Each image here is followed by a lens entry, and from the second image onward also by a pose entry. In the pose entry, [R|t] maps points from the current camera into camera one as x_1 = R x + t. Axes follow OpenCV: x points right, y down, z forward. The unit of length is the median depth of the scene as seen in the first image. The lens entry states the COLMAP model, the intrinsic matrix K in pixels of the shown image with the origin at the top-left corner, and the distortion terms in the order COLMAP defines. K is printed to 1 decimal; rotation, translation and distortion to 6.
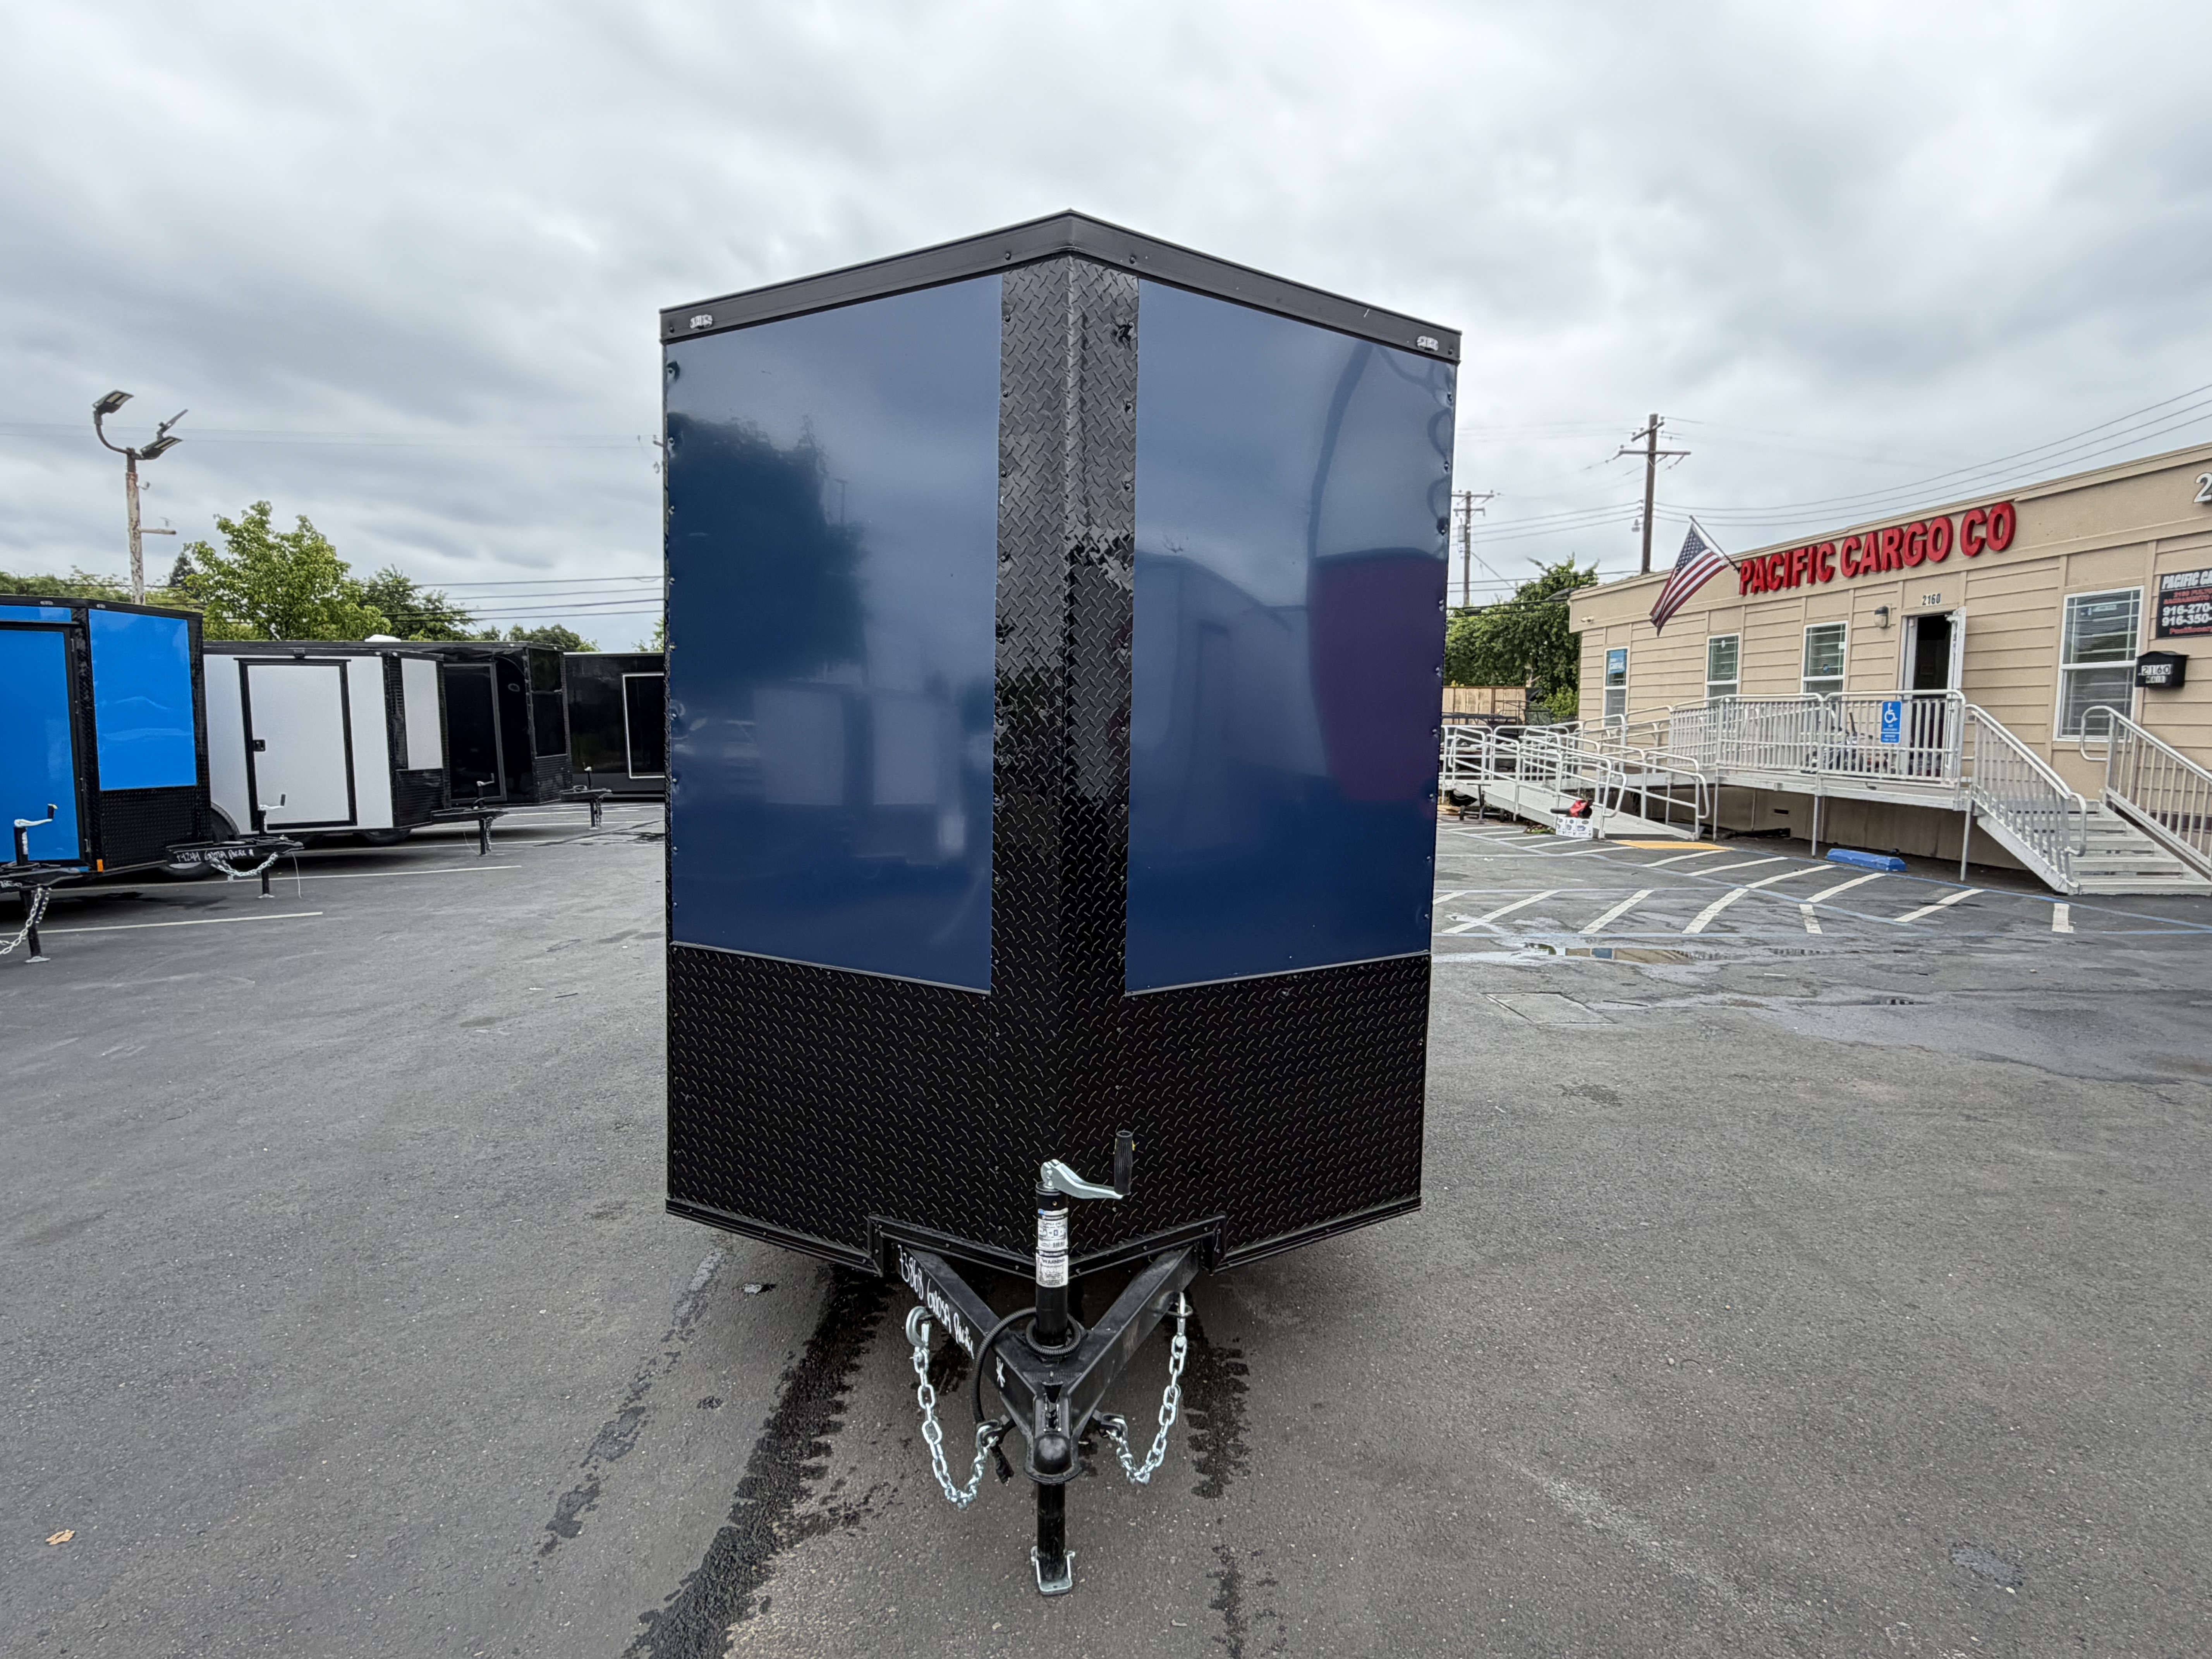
lens RADIAL K [[1196.2, 0, 1106.0], [0, 1196.2, 829.5], [0, 0, 1]] dist [-0.004306, -0.001532]
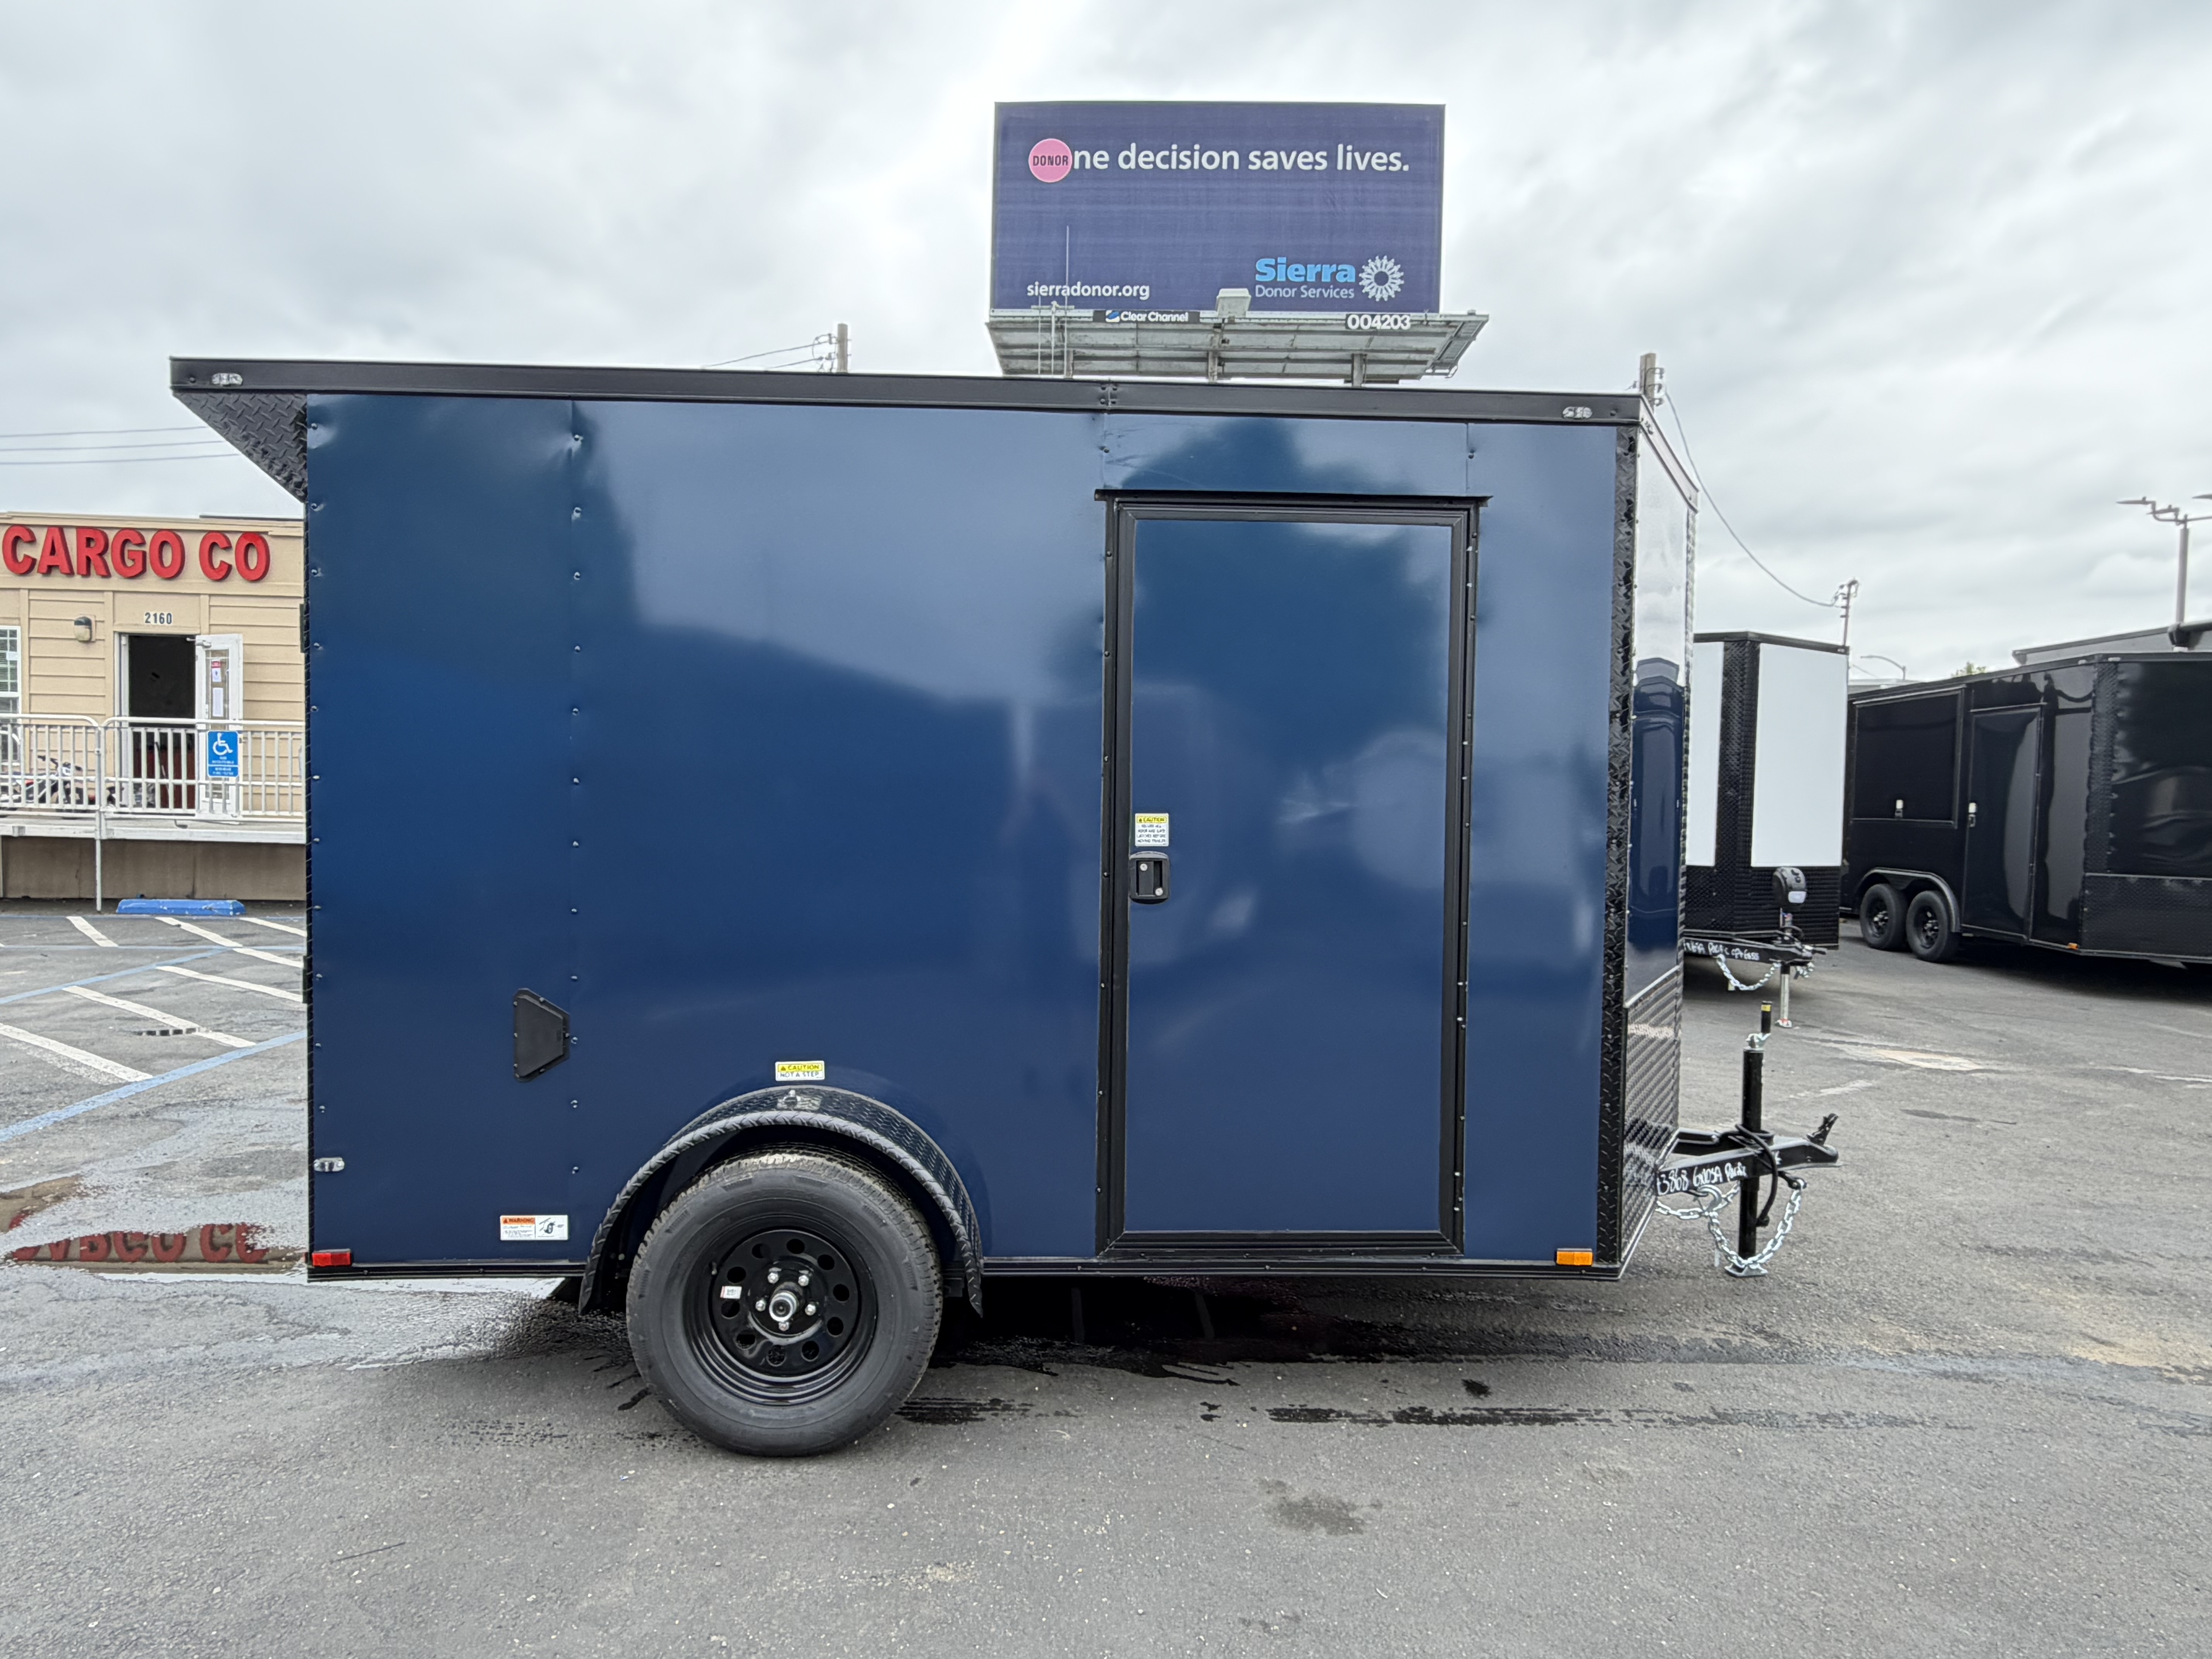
lens RADIAL K [[1281.9, 0, 1097.5], [0, 1281.9, 828.8], [0, 0, 1]] dist [0.003881, -0.010396]
pose [[0.026675, -0.040922, 0.998806, -0.291535], [0.066284, 0.997035, 0.039079, -0.024840], [-0.997444, 0.065163, 0.029308, 0.285923]]
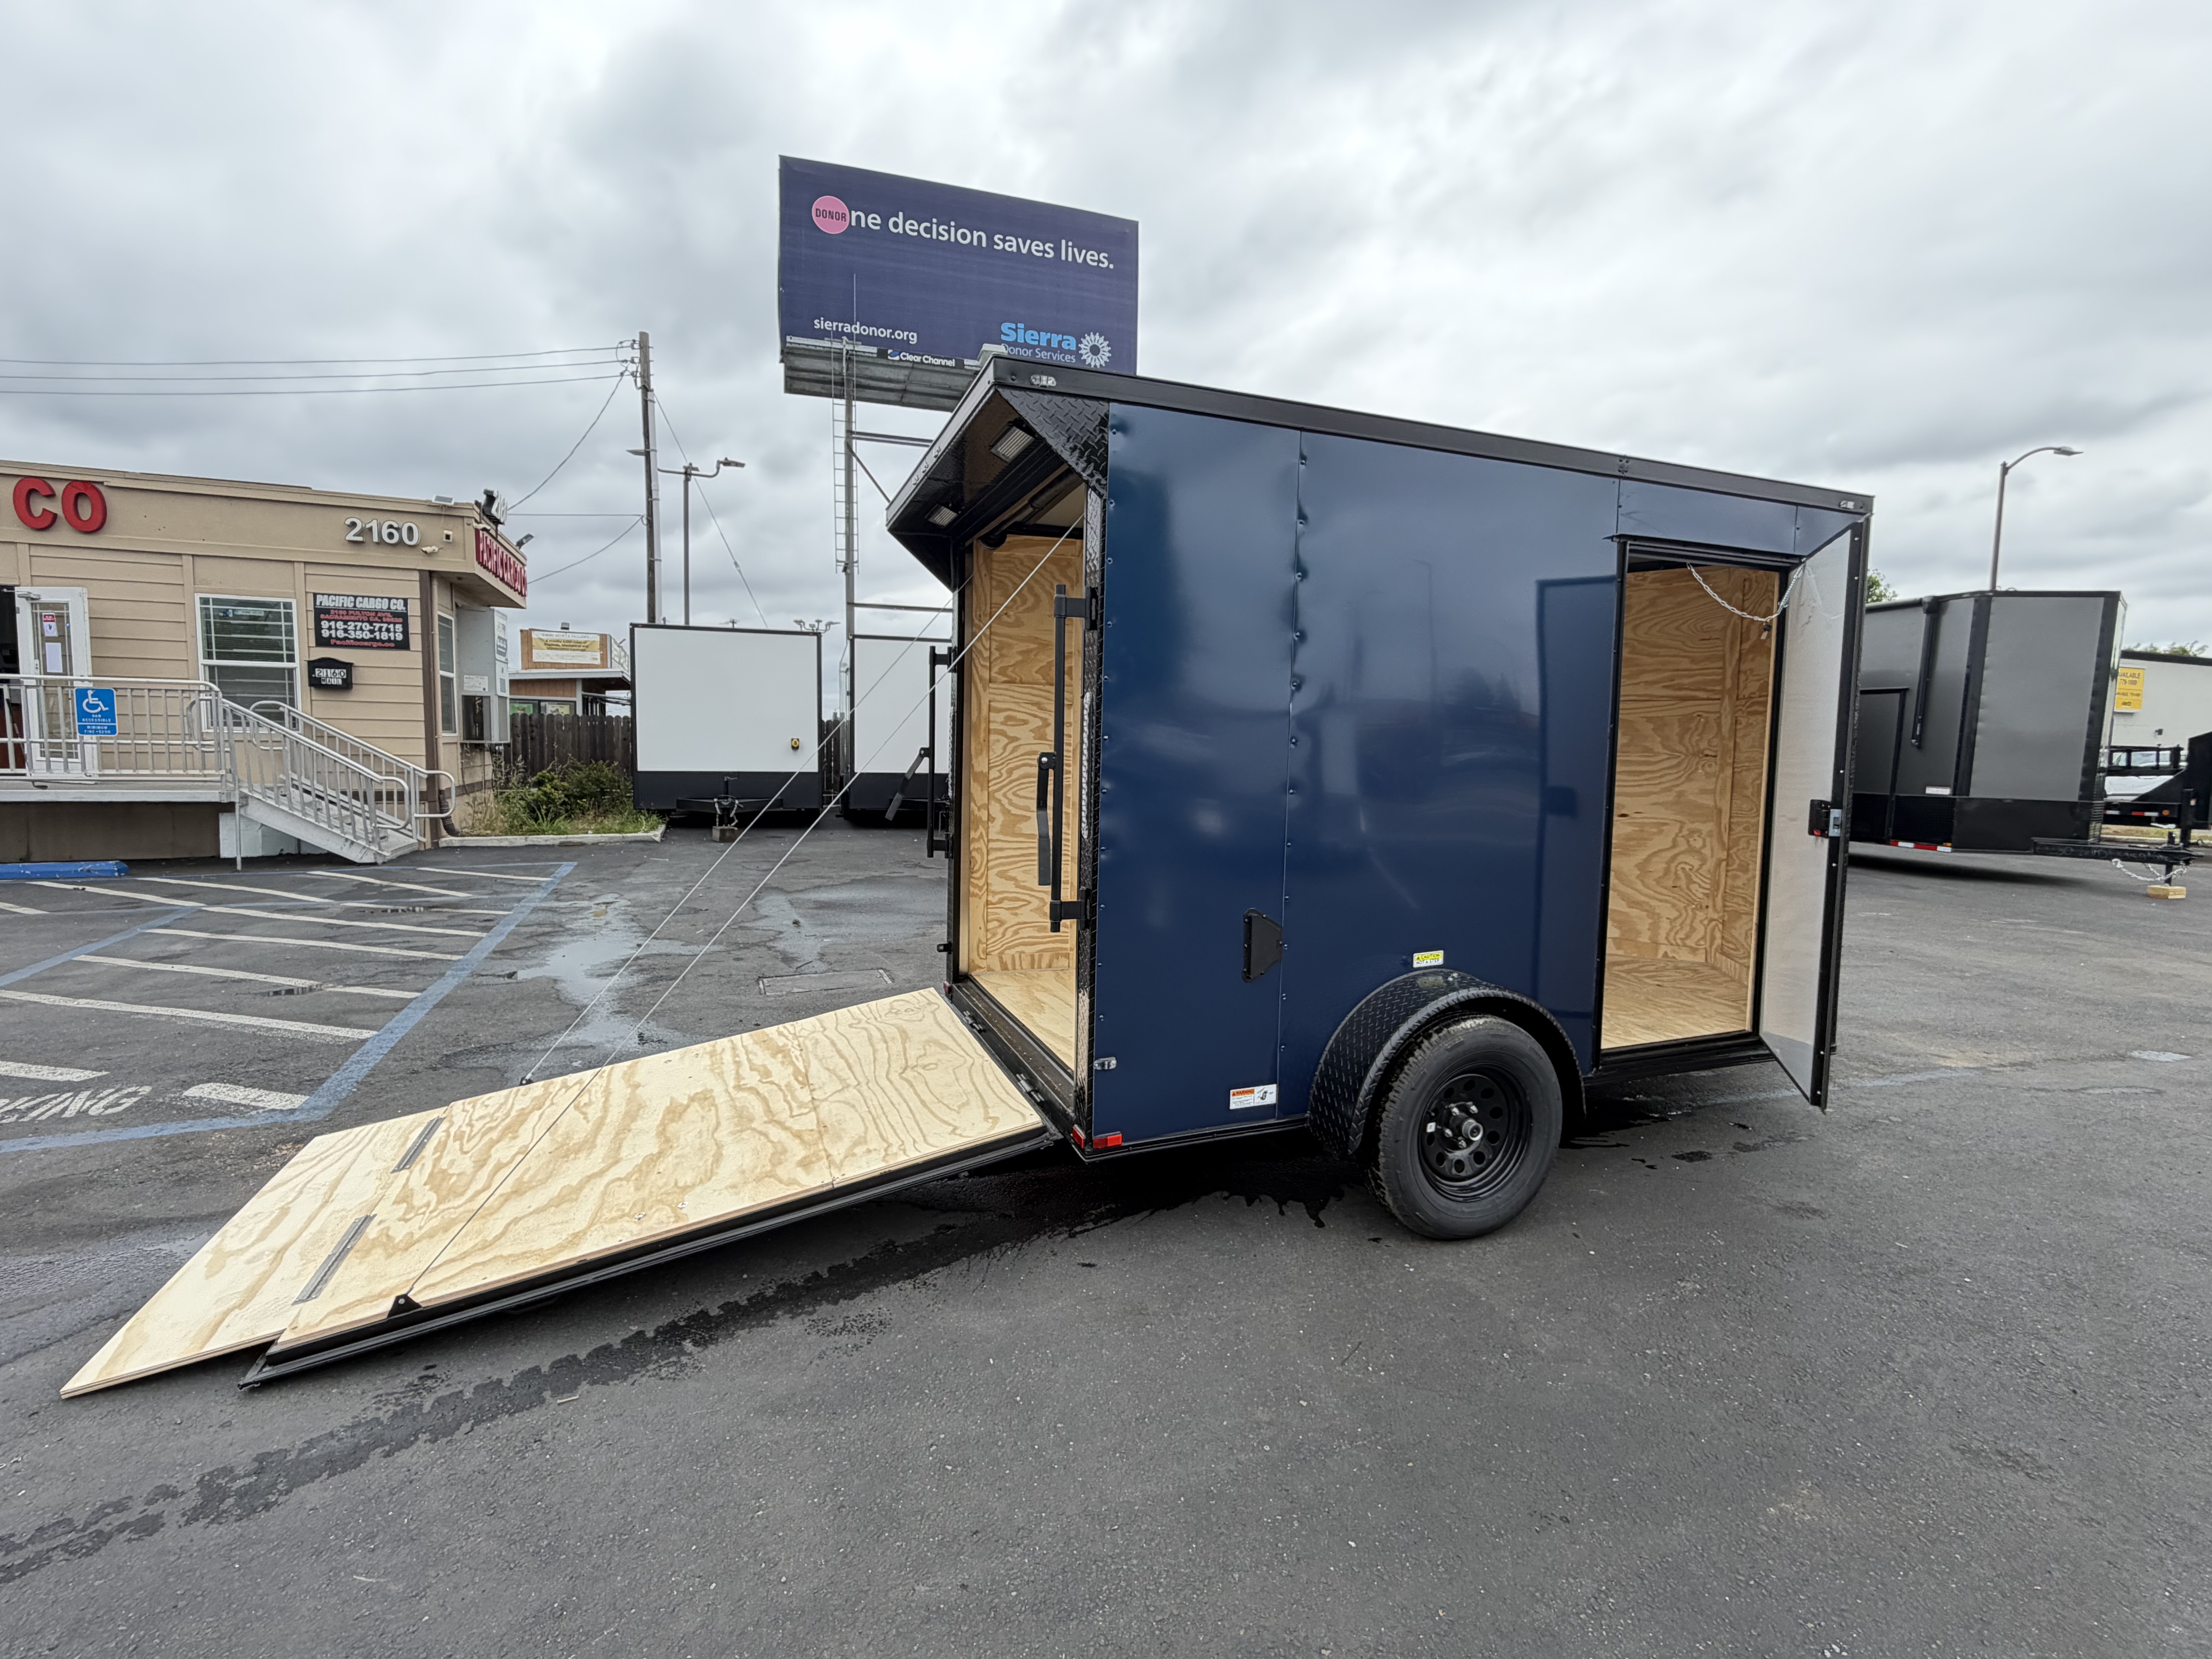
lens RADIAL K [[985.4, 0, 1104.0], [0, 985.4, 825.2], [0, 0, 1]] dist [-0.003055, 0.000335]
pose [[-0.305278, -0.092006, 0.947808, -0.263933], [0.065752, 0.990909, 0.117368, -0.039663], [-0.949990, 0.098150, -0.296454, 0.476917]]
